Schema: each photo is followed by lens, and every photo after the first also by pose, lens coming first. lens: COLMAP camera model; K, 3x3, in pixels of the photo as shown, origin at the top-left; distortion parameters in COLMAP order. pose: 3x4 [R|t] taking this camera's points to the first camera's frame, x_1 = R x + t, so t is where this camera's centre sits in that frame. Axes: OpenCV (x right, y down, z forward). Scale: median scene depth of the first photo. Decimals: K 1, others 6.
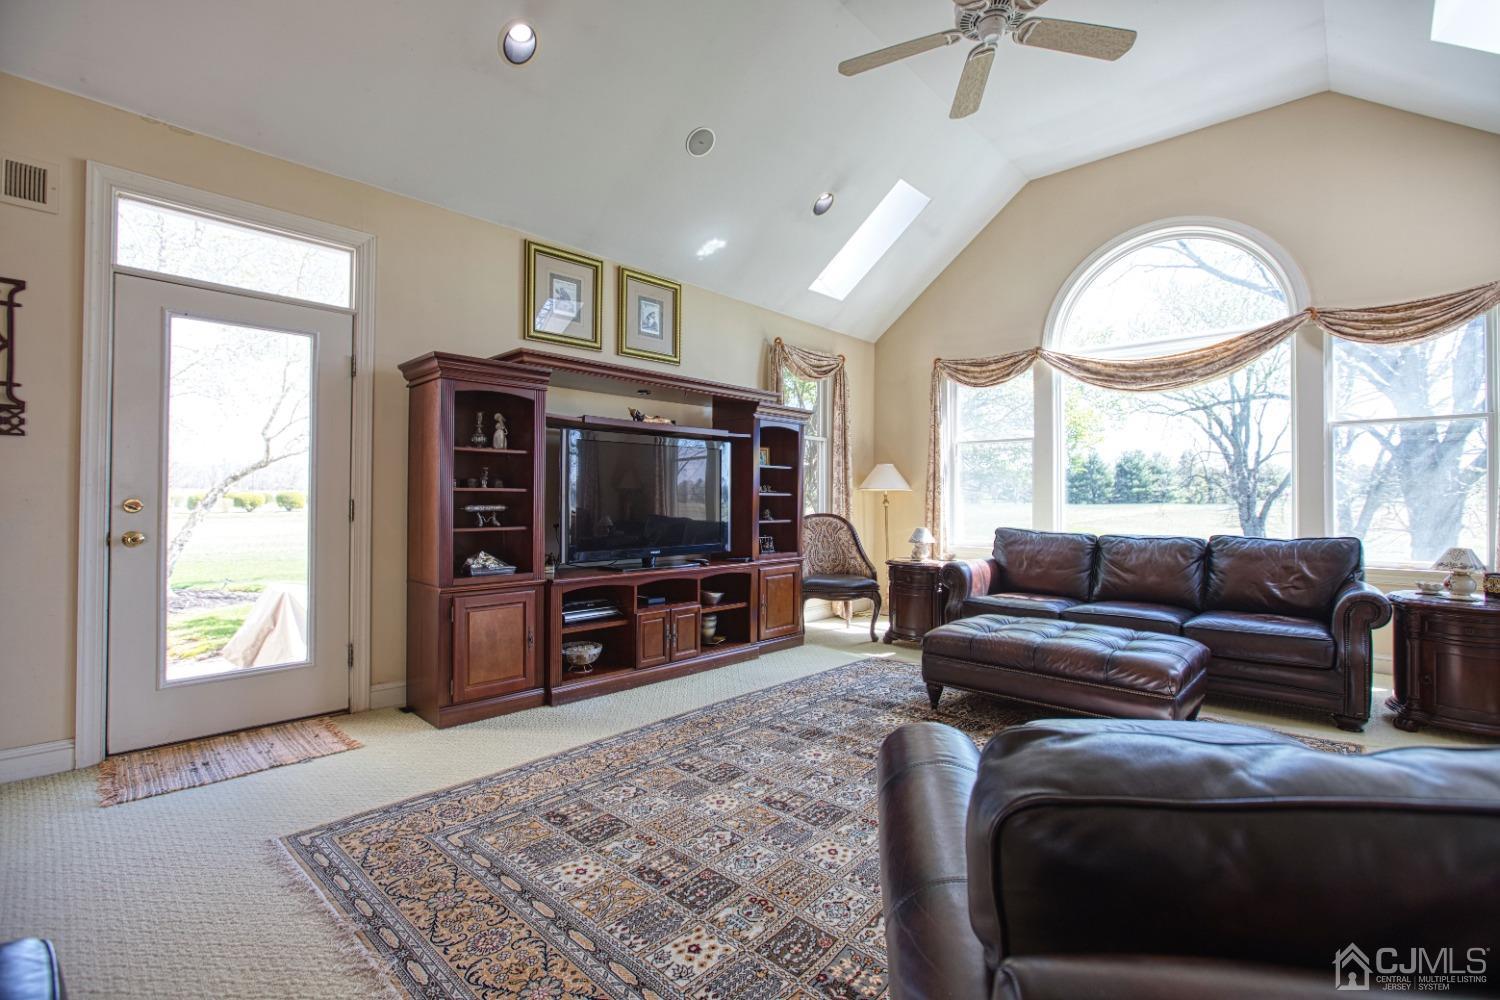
lens RADIAL K [[680.7, 0, 746.4], [0, 680.7, 490.0], [0, 0, 1]] dist [-0.051855, 0.018277]
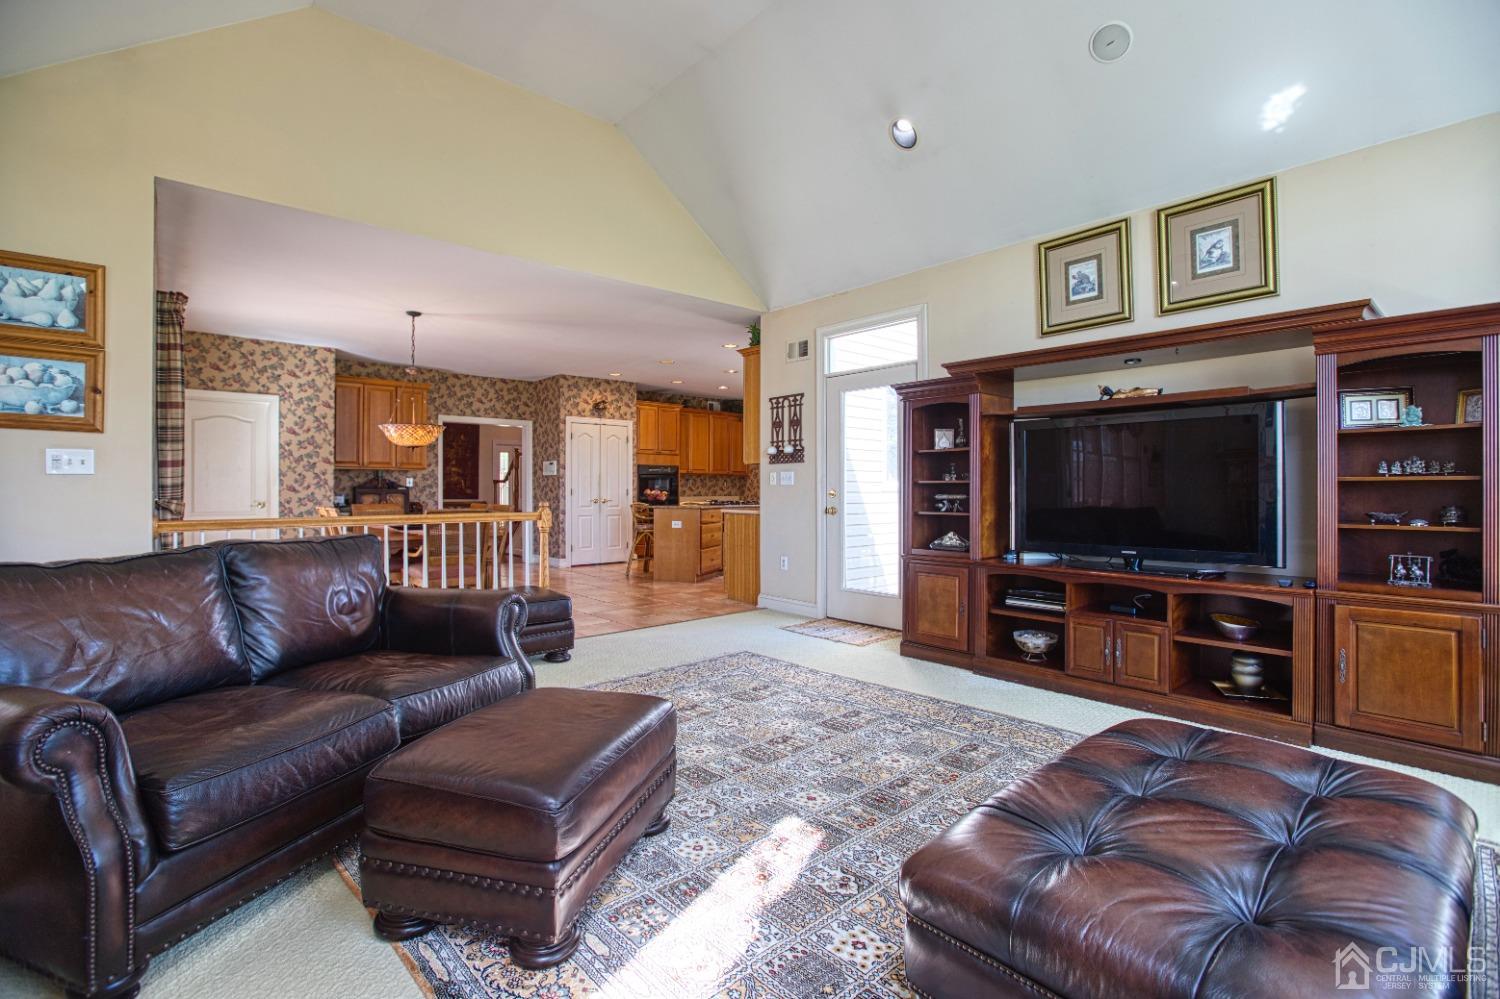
lens RADIAL K [[680.7, 0, 746.4], [0, 680.7, 489.5], [0, 0, 1]] dist [-0.051855, 0.018277]
pose [[-0.100631, -0.005513, -0.994909, 0.931926], [0.012756, 0.999895, -0.006831, 0.018021], [0.994842, -0.013378, -0.100550, 0.788959]]
